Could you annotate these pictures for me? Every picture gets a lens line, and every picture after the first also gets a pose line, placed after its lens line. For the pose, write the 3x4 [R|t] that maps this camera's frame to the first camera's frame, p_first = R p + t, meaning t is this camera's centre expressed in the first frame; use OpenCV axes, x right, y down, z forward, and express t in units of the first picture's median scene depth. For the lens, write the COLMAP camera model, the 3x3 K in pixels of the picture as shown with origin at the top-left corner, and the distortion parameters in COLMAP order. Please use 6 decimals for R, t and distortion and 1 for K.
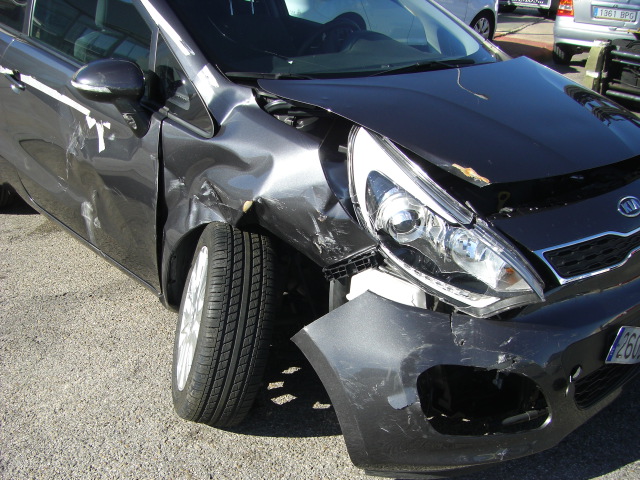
lens RADIAL K [[724.7, 0, 290.9], [0, 724.7, 306.1], [0, 0, 1]] dist [-0.159936, 0.056982]
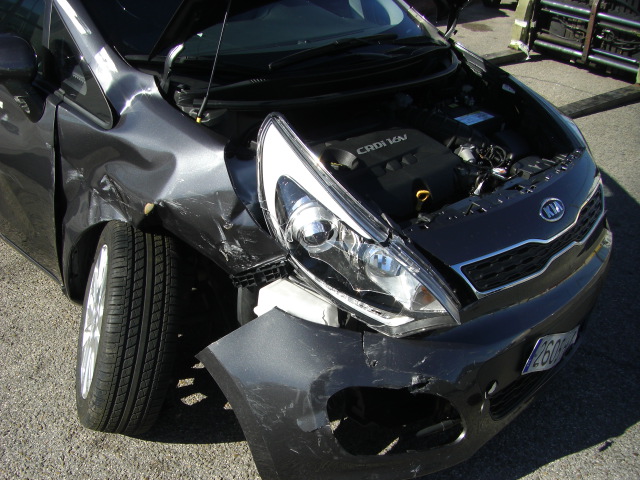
lens RADIAL K [[724.7, 0, 290.9], [0, 724.7, 306.1], [0, 0, 1]] dist [-0.159936, 0.056982]
pose [[0.994971, -0.008101, 0.099831, 0.027678], [-0.001620, 0.995292, 0.096905, -0.101122], [-0.100146, -0.096580, 0.990274, 0.055779]]
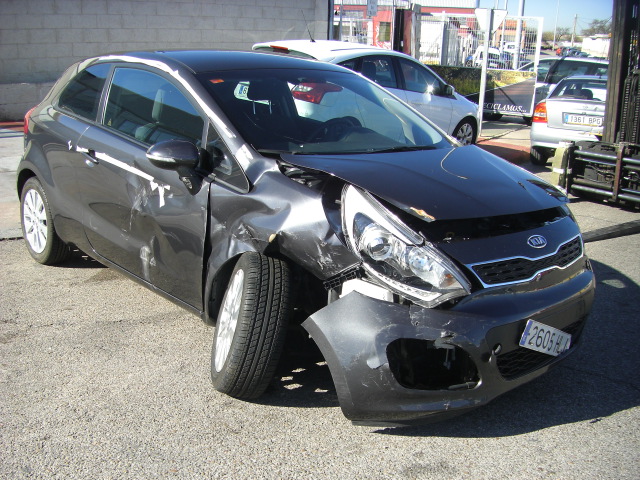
lens RADIAL K [[724.7, 0, 290.9], [0, 724.7, 306.1], [0, 0, 1]] dist [-0.159936, 0.056982]
pose [[0.999834, 0.018182, 0.000891, -0.020890], [-0.017880, 0.990095, -0.139256, 0.195412], [-0.003414, 0.139217, 0.990256, -0.415562]]
